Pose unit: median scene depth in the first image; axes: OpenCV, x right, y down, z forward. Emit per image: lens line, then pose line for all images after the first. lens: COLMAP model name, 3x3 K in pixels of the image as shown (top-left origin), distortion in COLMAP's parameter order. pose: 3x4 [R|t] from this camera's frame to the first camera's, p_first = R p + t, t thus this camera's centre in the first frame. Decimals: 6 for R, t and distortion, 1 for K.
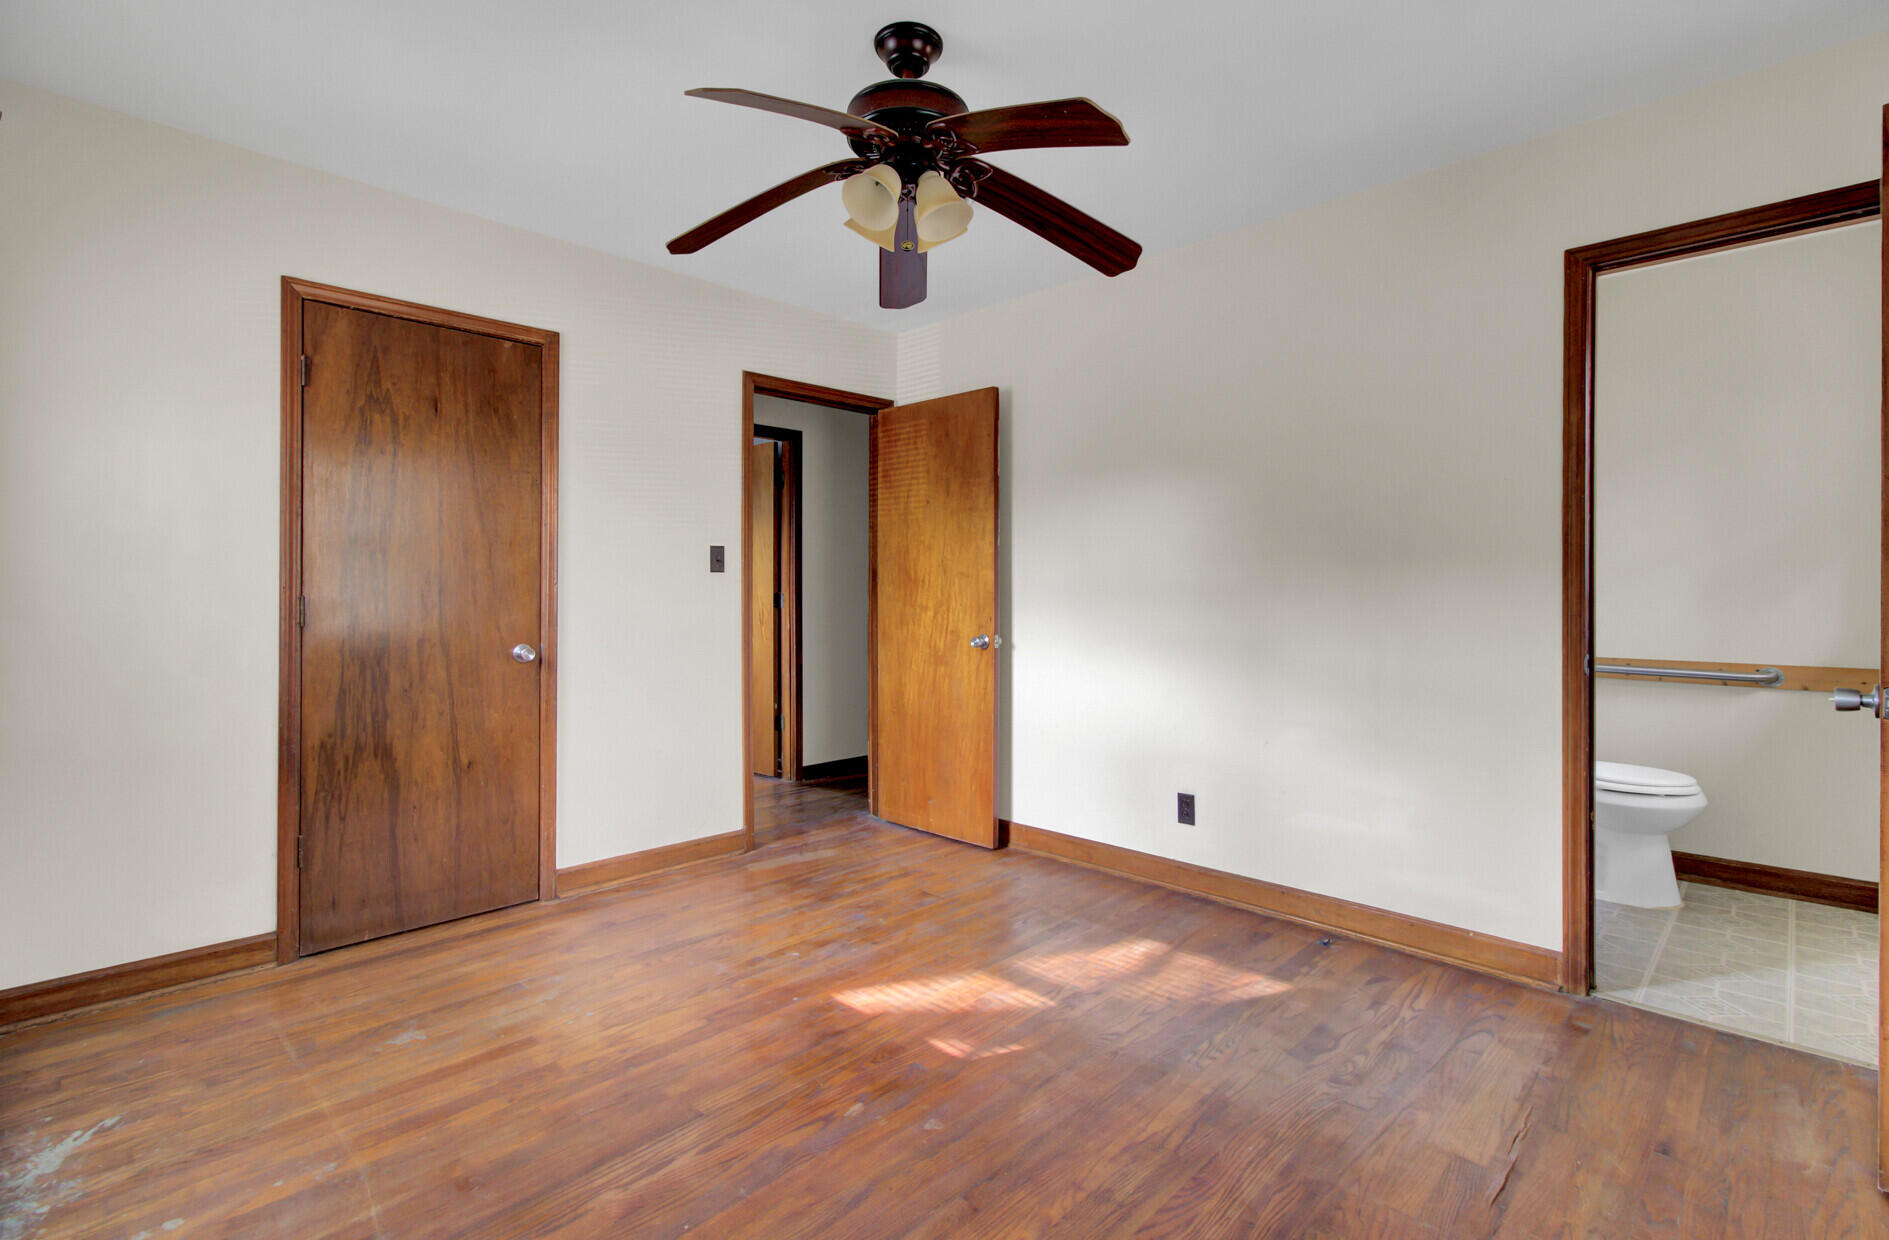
lens RADIAL K [[860.9, 0, 950.8], [0, 860.9, 603.9], [0, 0, 1]] dist [-0.004090, 0.000112]
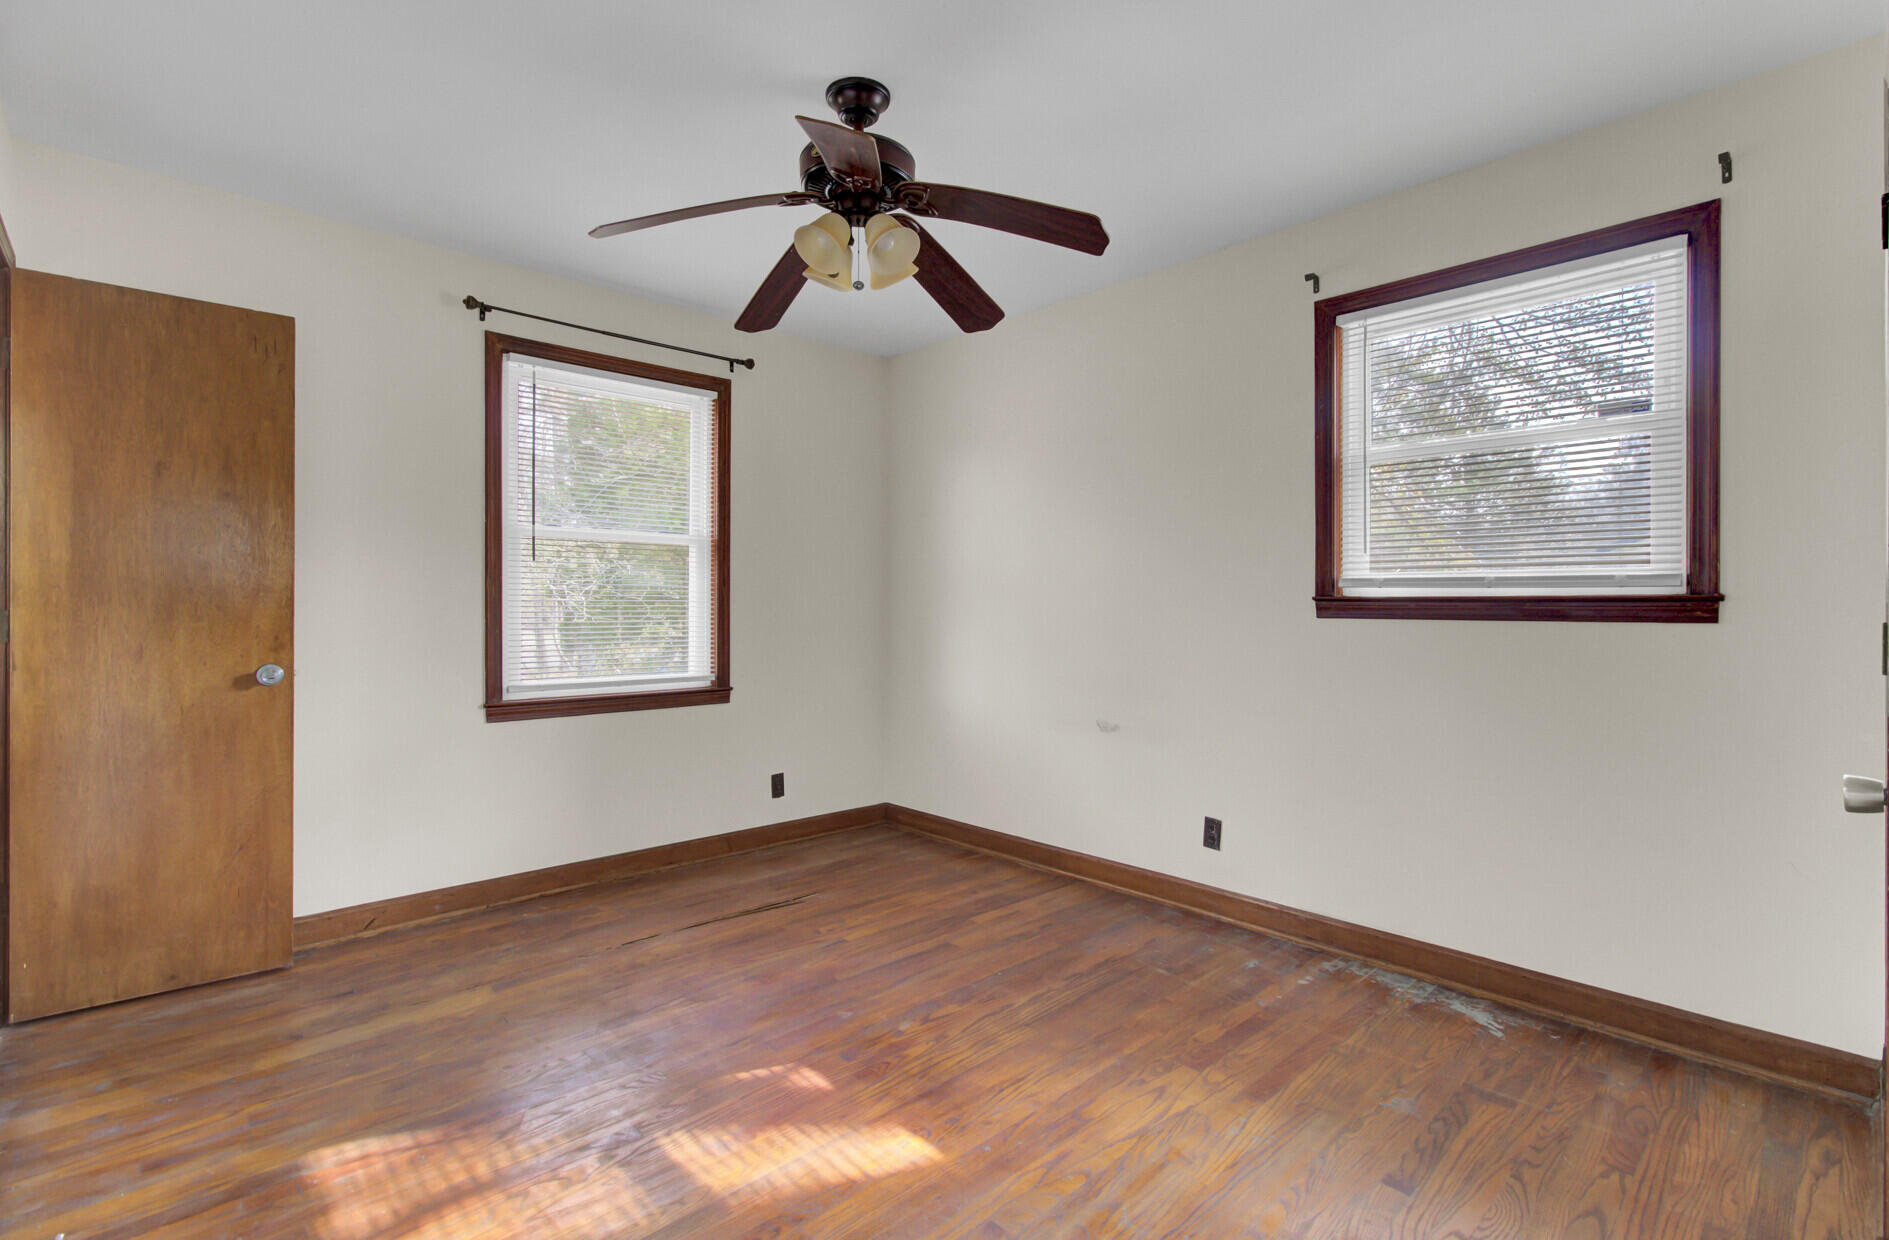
lens RADIAL K [[860.9, 0, 945.5], [0, 860.9, 602.7], [0, 0, 1]] dist [-0.004090, 0.000112]
pose [[-0.998982, -0.002753, 0.045016, -0.196568], [-0.002189, 0.999919, 0.012569, -0.034782], [-0.045047, 0.012458, -0.998907, 1.956570]]
